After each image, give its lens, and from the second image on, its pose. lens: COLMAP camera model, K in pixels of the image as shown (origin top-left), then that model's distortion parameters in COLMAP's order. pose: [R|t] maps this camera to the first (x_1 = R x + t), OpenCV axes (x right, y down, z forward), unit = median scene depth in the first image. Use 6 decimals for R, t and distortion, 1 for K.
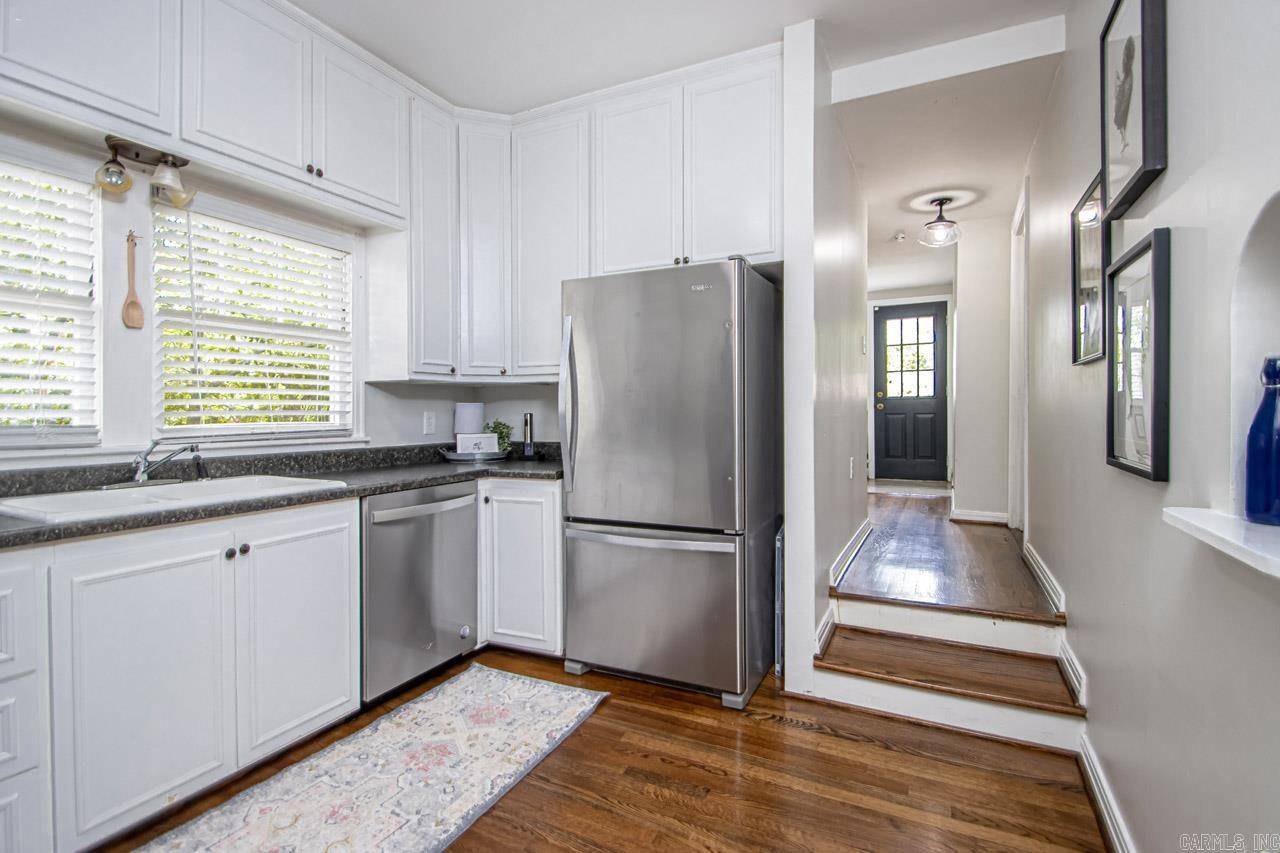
lens RADIAL K [[598.0, 0, 654.4], [0, 598.0, 422.9], [0, 0, 1]] dist [0.012844, -0.016482]
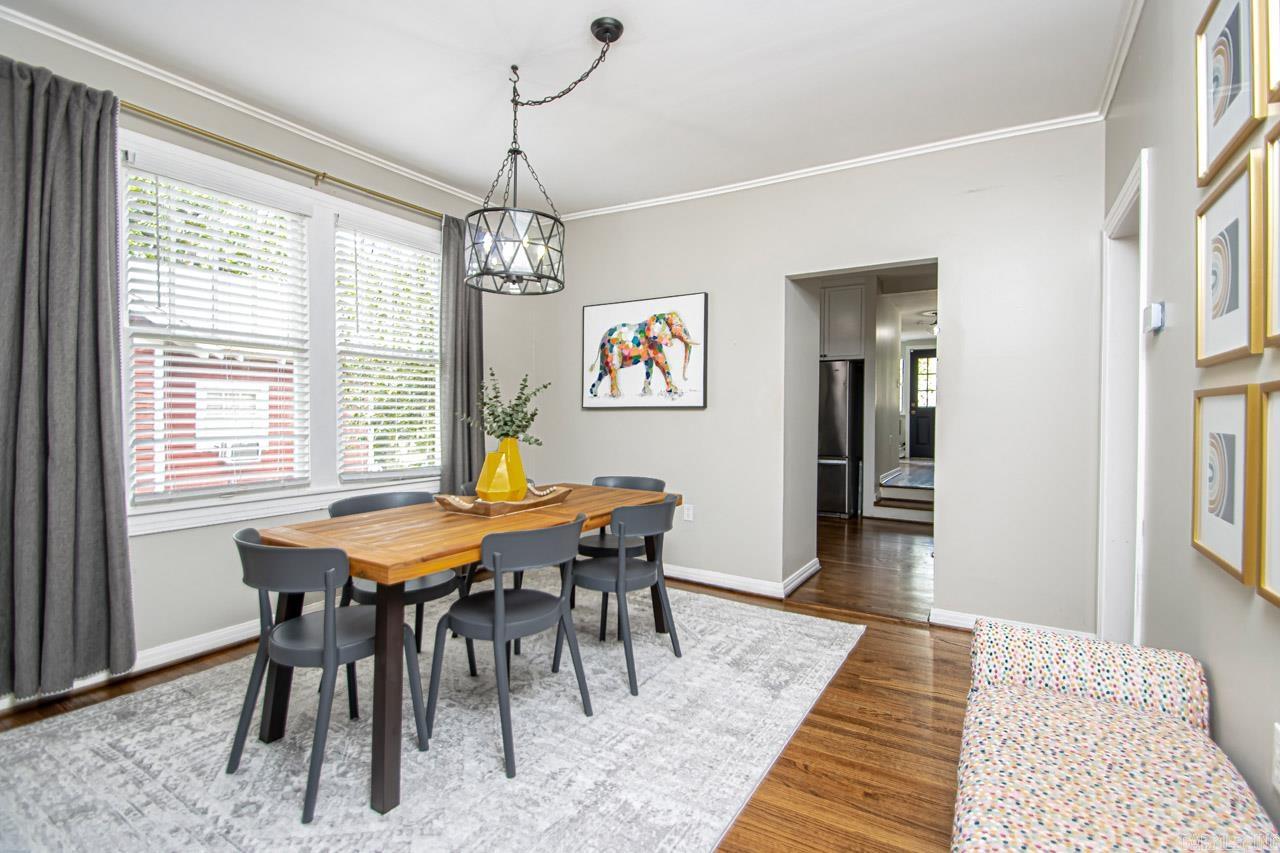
lens RADIAL K [[598.0, 0, 654.4], [0, 598.0, 422.9], [0, 0, 1]] dist [0.012844, -0.016482]
pose [[0.996895, 0.014896, -0.077318, -0.305467], [-0.014930, 0.999889, 0.000134, 0.018117], [0.077311, 0.001021, 0.997006, -1.047881]]
